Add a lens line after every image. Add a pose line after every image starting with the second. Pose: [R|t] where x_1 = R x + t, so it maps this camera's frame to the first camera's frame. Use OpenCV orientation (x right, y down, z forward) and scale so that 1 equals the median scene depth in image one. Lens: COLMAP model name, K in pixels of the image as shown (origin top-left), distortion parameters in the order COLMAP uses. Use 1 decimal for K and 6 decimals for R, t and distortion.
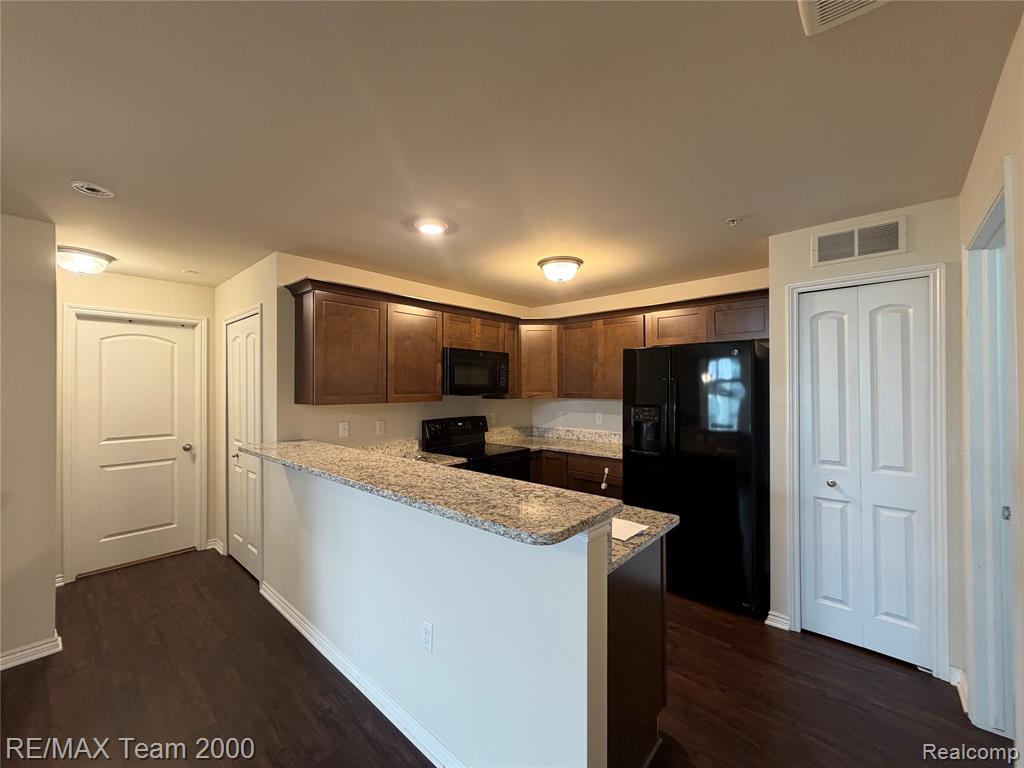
lens RADIAL K [[409.6, 0, 507.1], [0, 409.6, 384.5], [0, 0, 1]] dist [0.002098, 0.000522]
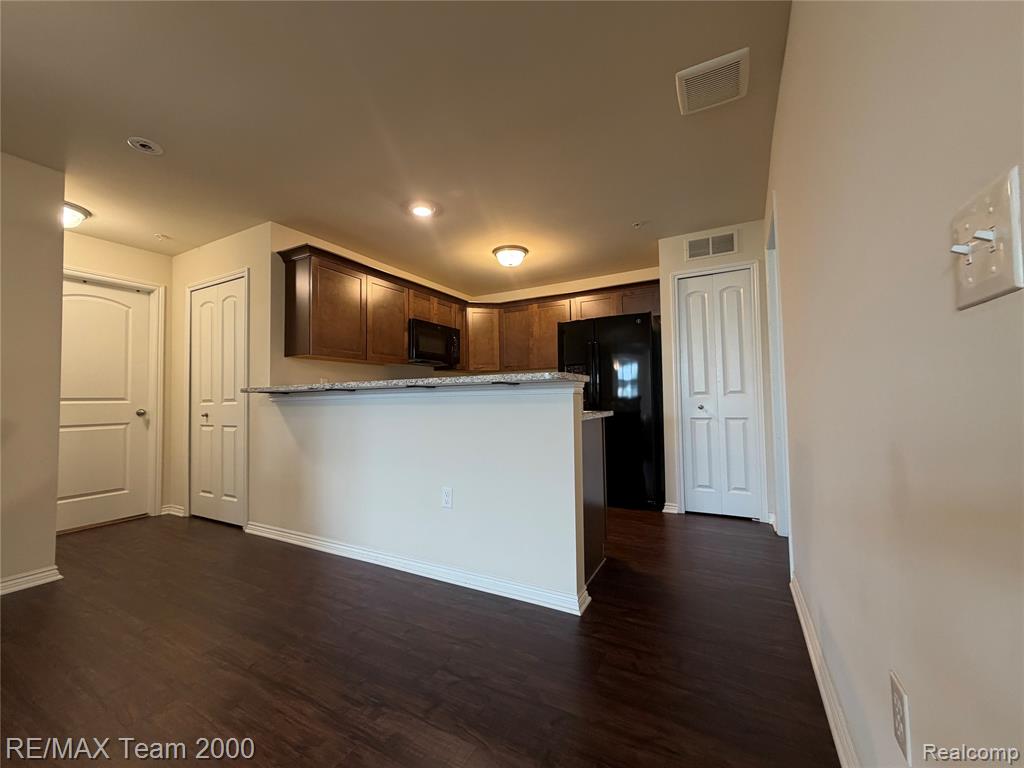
lens RADIAL K [[409.6, 0, 507.1], [0, 409.6, 384.5], [0, 0, 1]] dist [0.002098, 0.000522]
pose [[0.973738, -0.002843, 0.227655, -0.167624], [0.010650, 0.999396, -0.033072, 0.152786], [-0.227424, 0.034628, 0.973180, -0.209134]]
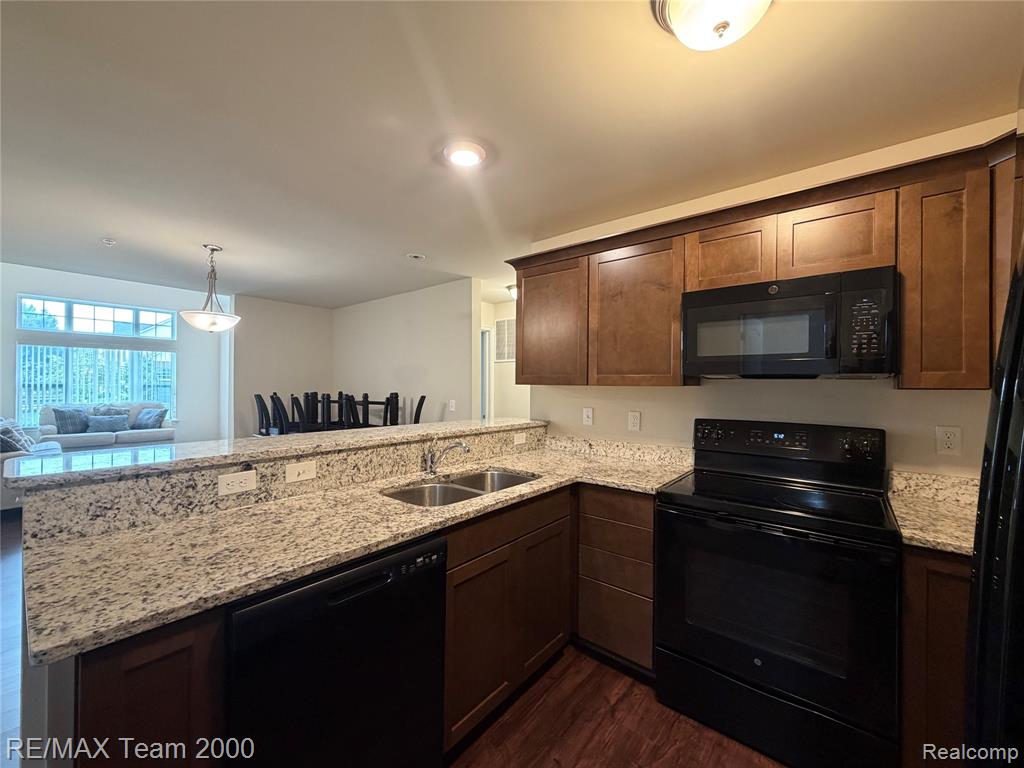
lens RADIAL K [[409.6, 0, 507.1], [0, 409.6, 384.5], [0, 0, 1]] dist [0.002098, 0.000522]
pose [[0.042503, 0.001573, -0.999095, 0.461680], [-0.000836, 0.999998, 0.001539, 0.041379], [0.999096, 0.000770, 0.042505, 0.800317]]
